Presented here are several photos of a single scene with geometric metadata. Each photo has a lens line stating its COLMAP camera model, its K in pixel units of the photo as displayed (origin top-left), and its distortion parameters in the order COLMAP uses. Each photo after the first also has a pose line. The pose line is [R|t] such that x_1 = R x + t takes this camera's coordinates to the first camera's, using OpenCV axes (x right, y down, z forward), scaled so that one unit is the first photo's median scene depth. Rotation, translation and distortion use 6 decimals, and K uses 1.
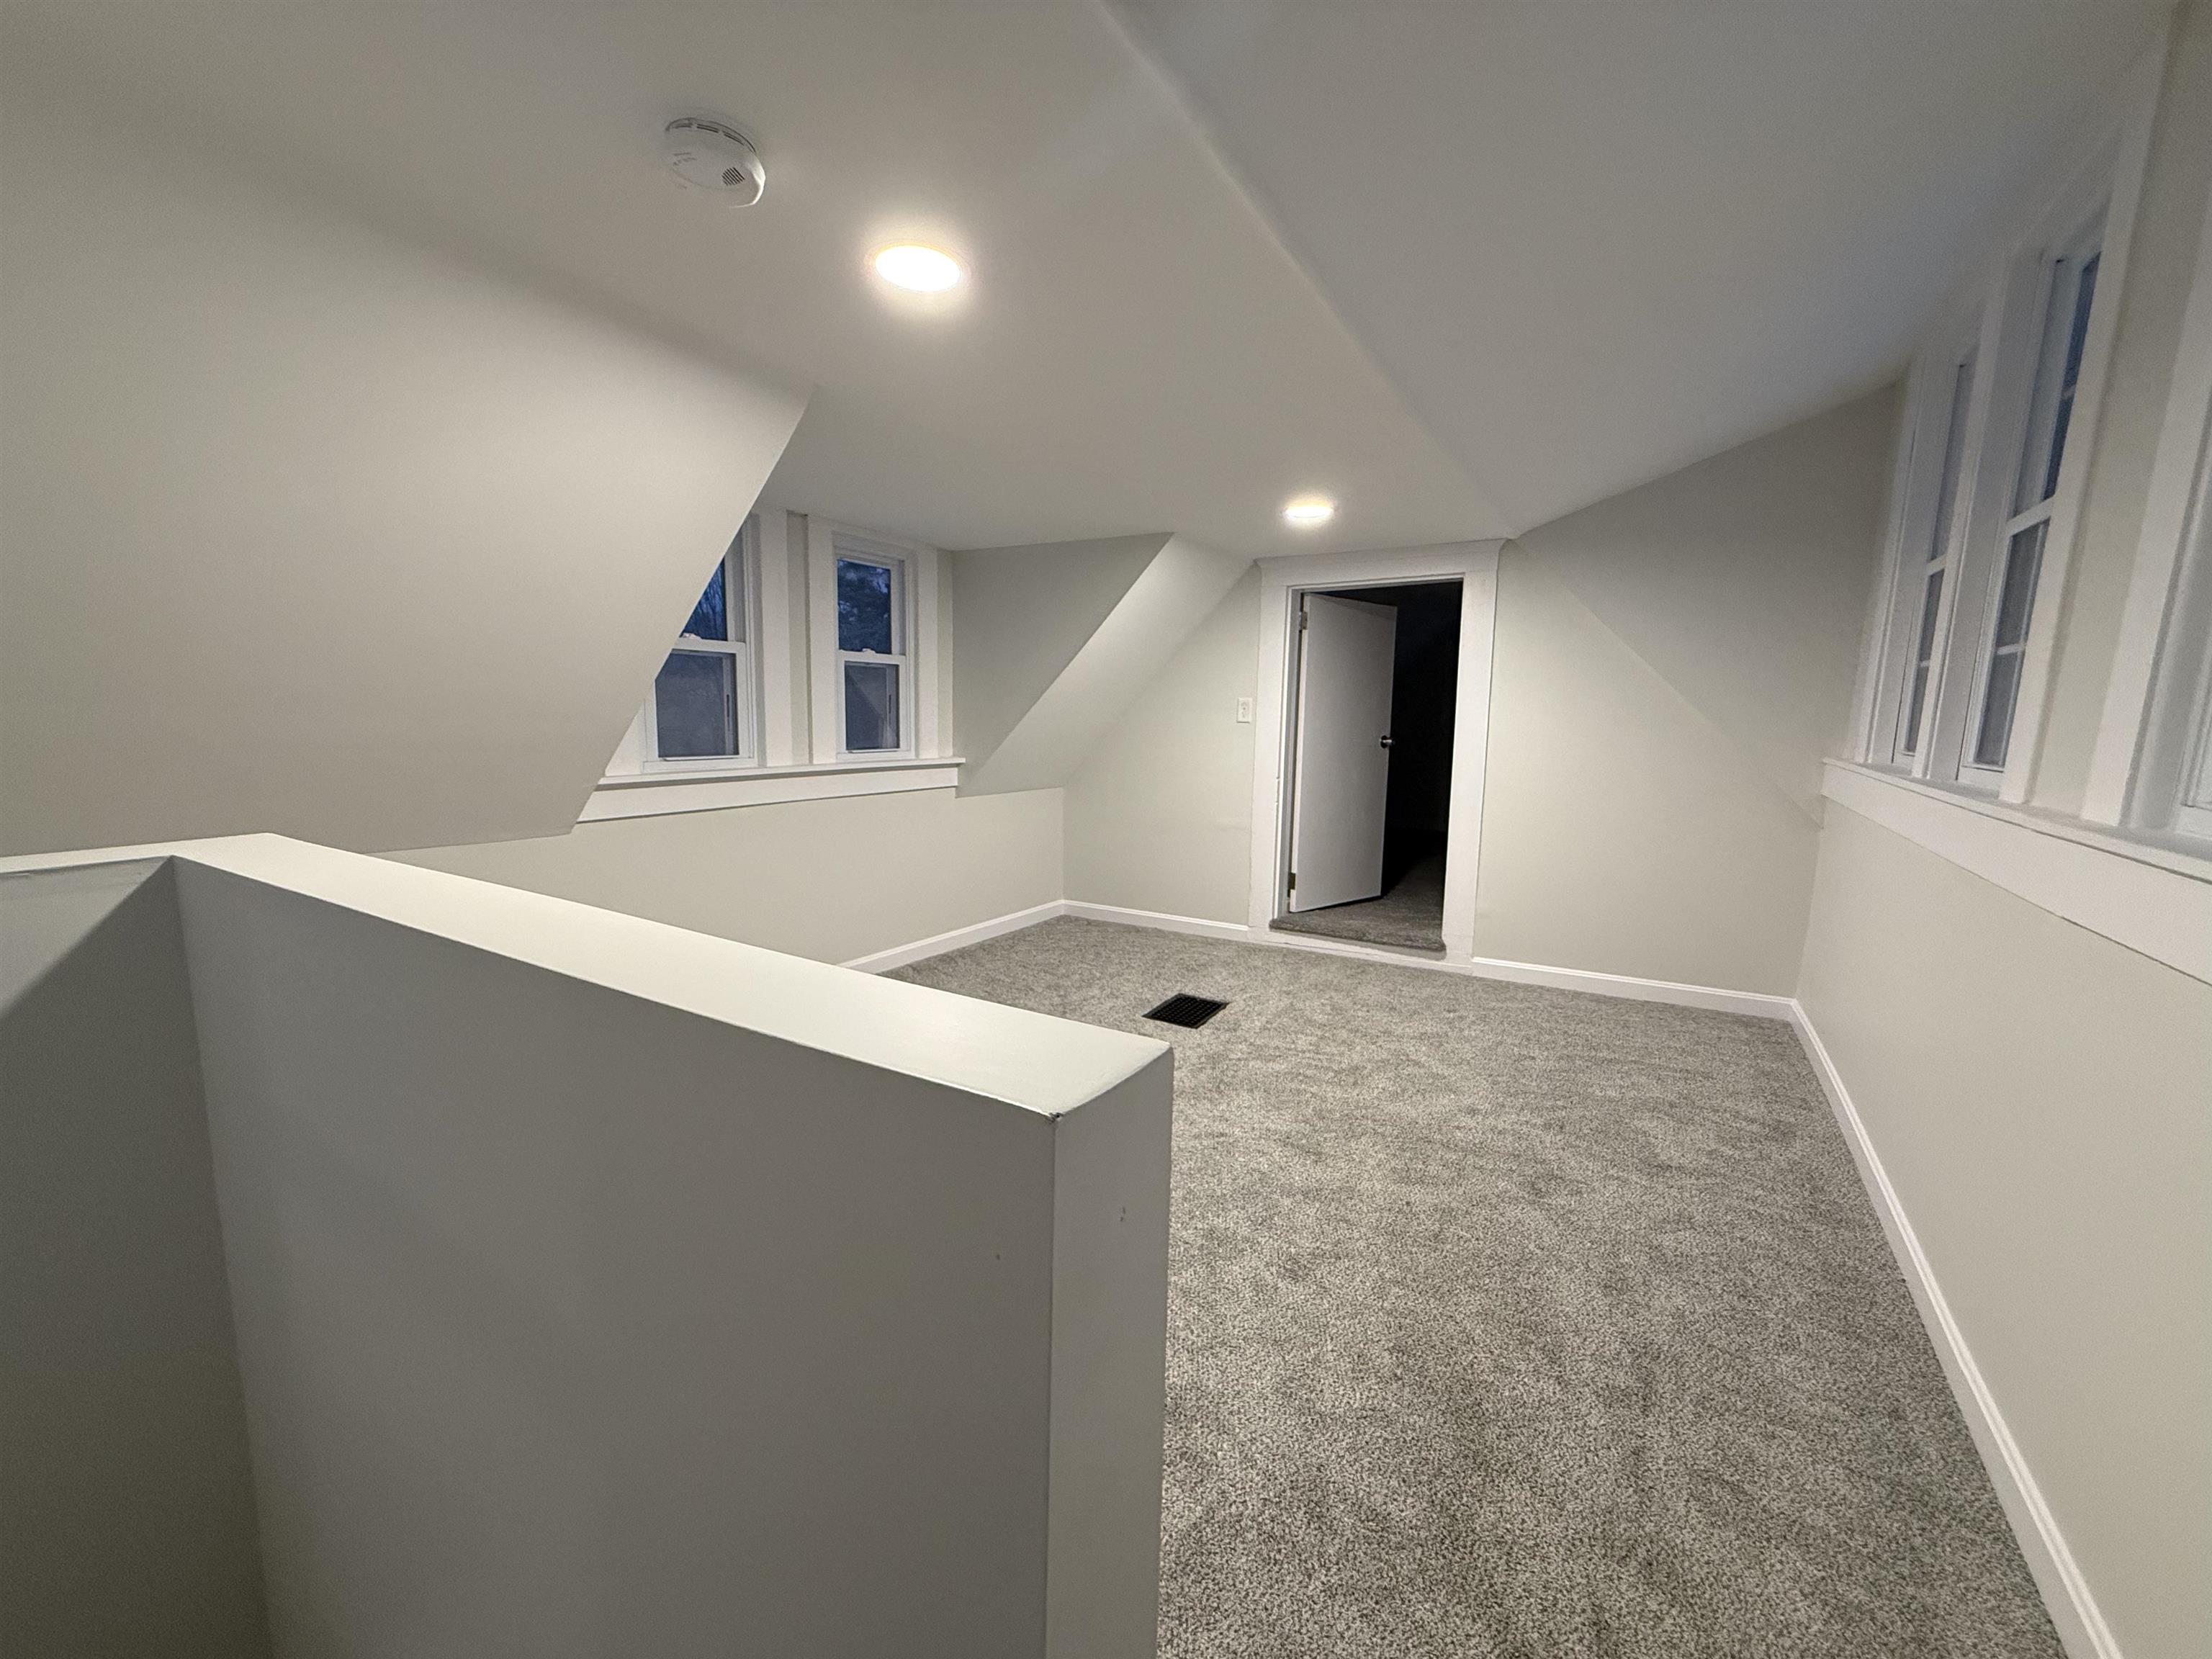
lens RADIAL K [[880.7, 0, 1098.3], [0, 880.7, 839.4], [0, 0, 1]] dist [-0.001392, 0.000073]
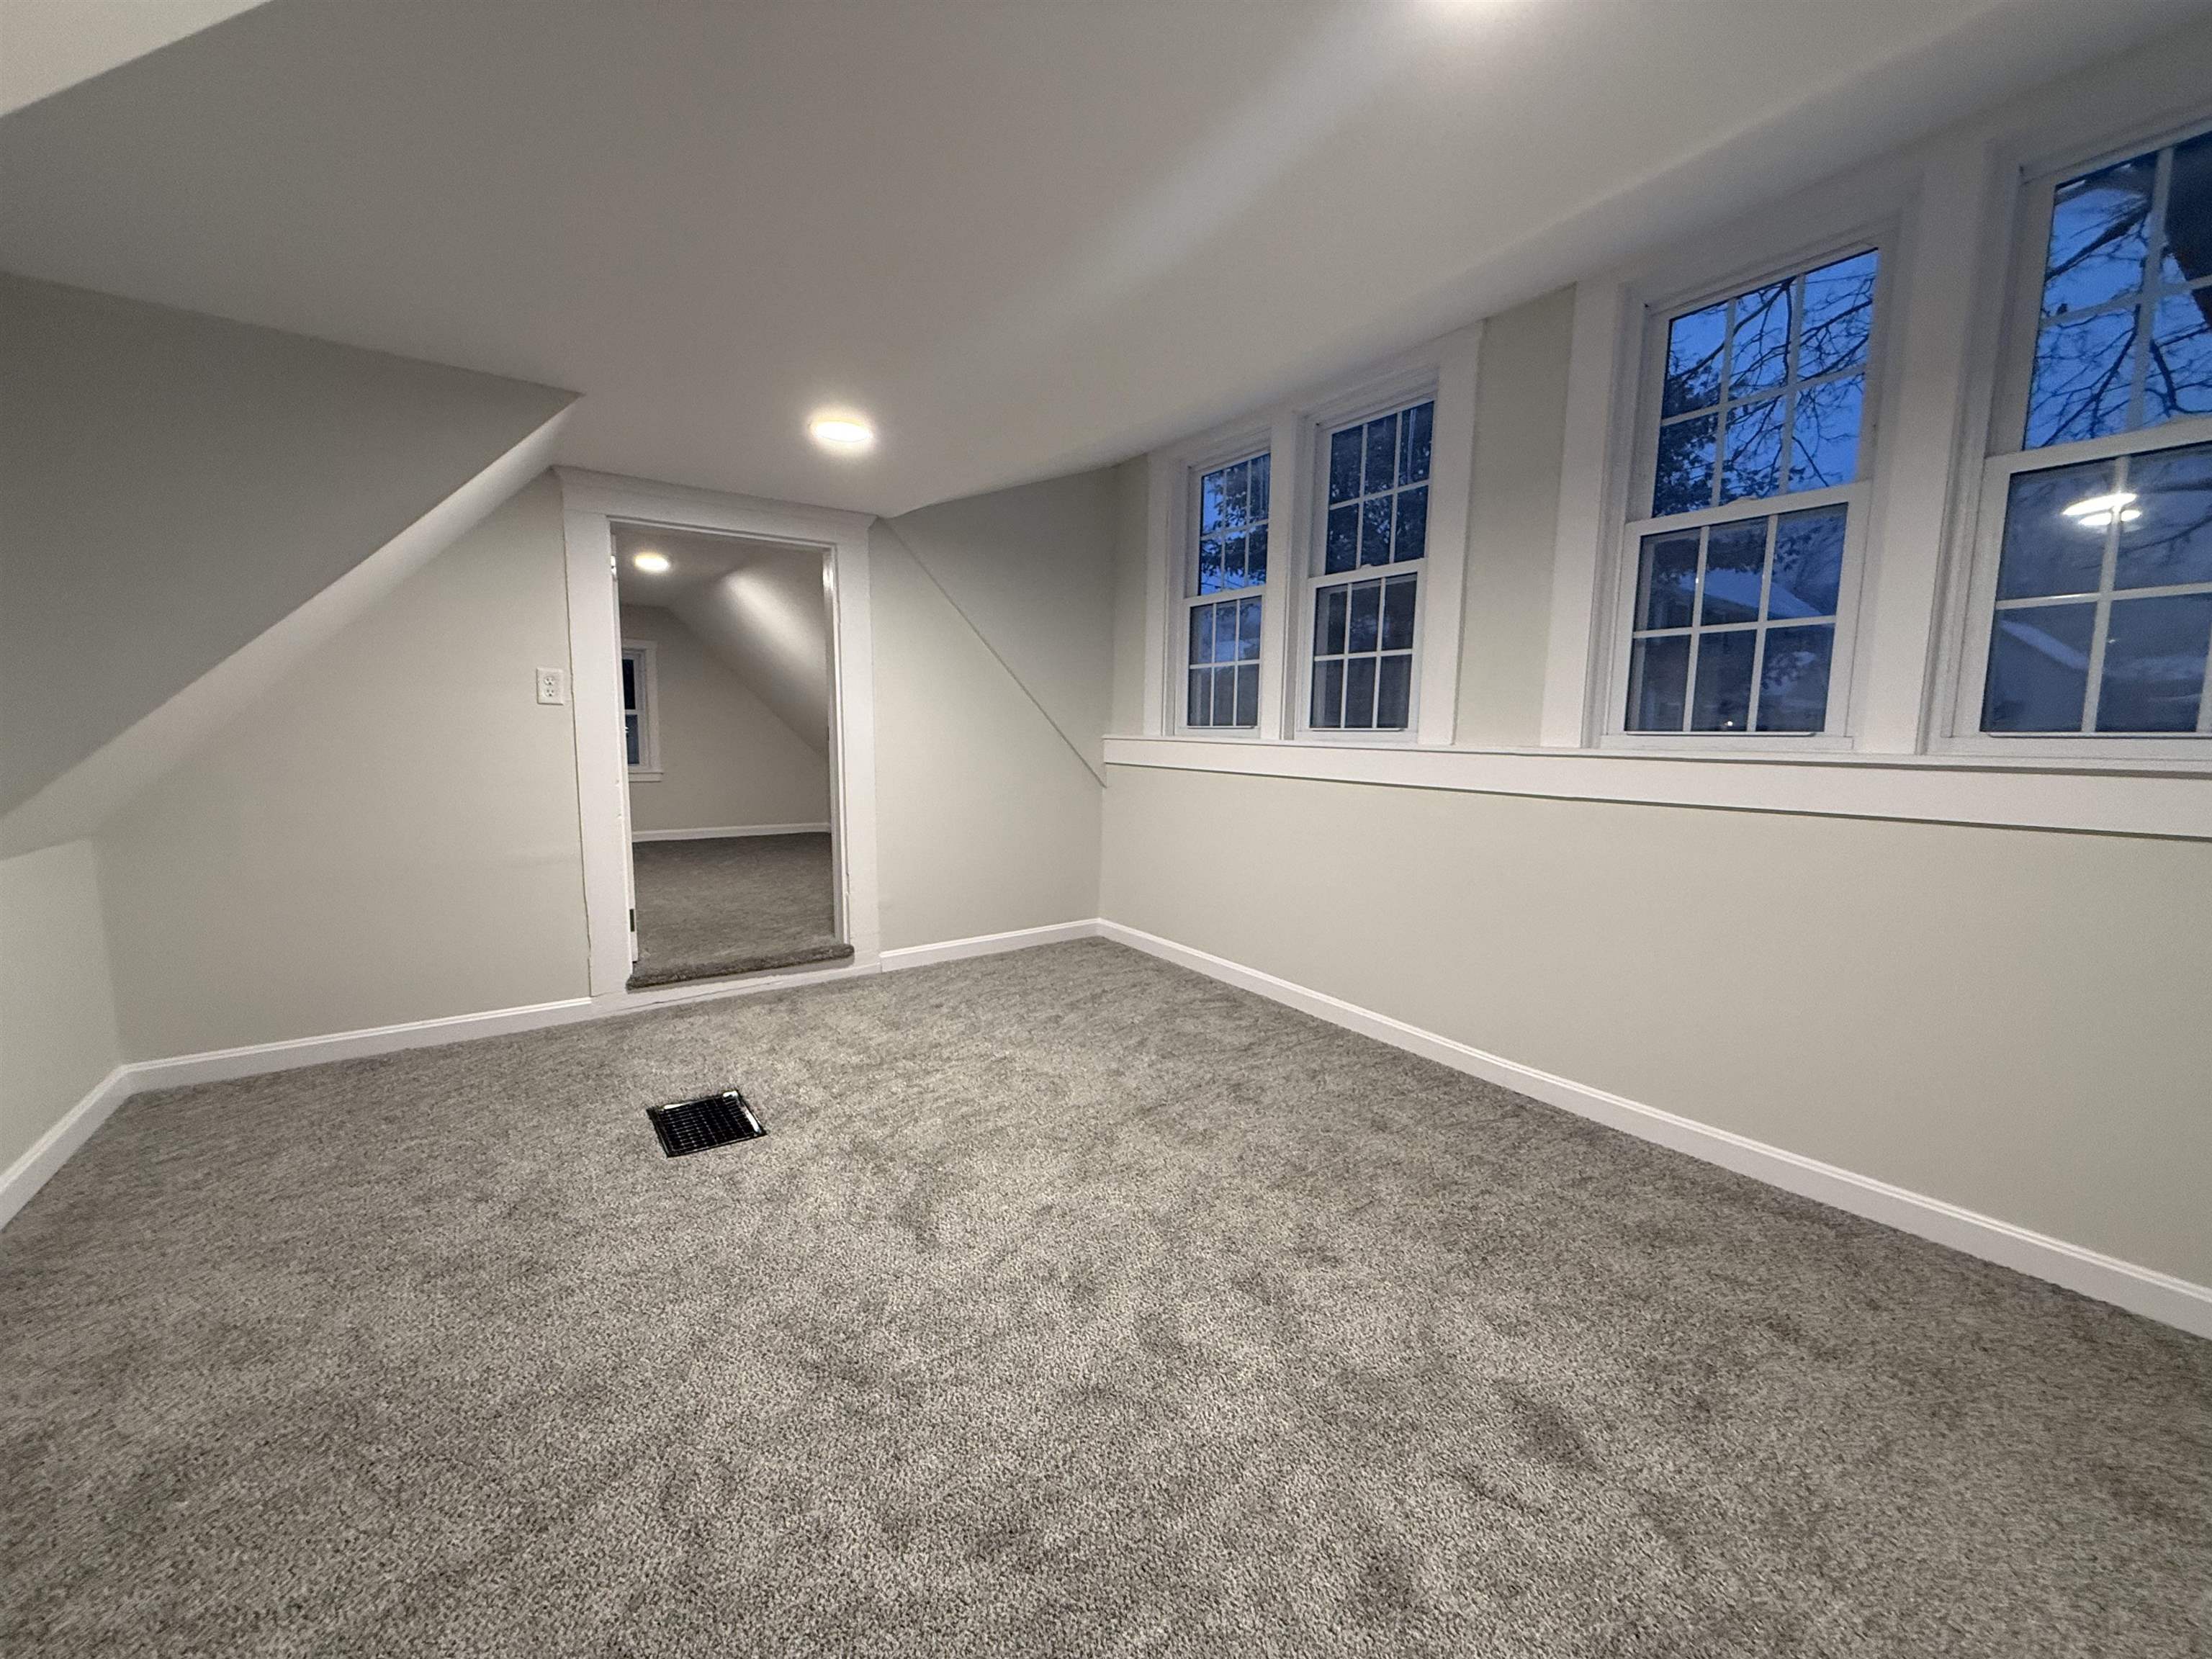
lens RADIAL K [[880.7, 0, 1097.7], [0, 880.7, 826.2], [0, 0, 1]] dist [-0.001392, 0.000073]
pose [[0.385736, -0.107499, 0.916325, -0.362852], [0.127000, 0.989921, 0.062672, -0.033938], [-0.913827, 0.092198, 0.395500, 0.416112]]
